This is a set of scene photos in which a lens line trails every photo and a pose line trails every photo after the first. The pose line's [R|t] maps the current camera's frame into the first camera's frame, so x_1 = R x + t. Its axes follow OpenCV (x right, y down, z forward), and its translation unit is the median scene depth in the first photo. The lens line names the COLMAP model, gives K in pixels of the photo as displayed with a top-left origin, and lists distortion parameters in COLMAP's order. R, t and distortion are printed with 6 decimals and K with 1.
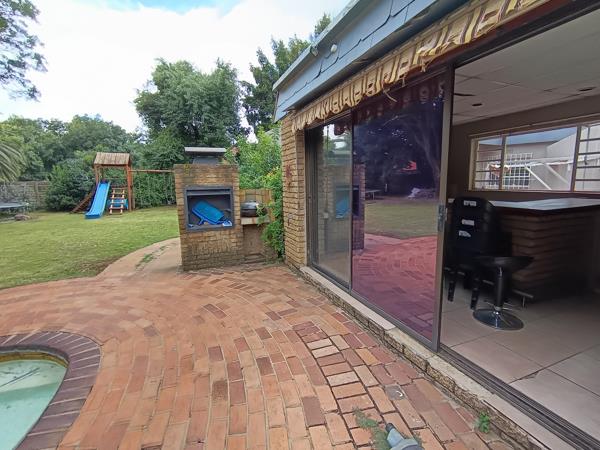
lens RADIAL K [[283.5, 0, 300.5], [0, 283.5, 222.6], [0, 0, 1]] dist [-0.016136, 0.000502]
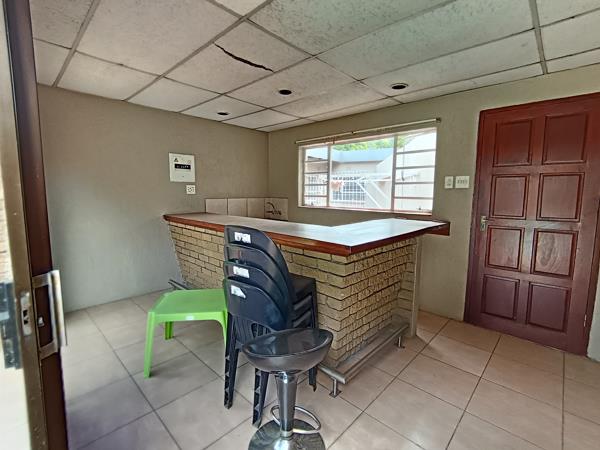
lens RADIAL K [[283.5, 0, 301.0], [0, 283.5, 223.3], [0, 0, 1]] dist [-0.016136, 0.000502]
pose [[0.907369, -0.018310, 0.419935, 0.348213], [0.034444, 0.998930, -0.030869, -0.055217], [-0.418920, 0.042474, 0.907029, 0.325546]]
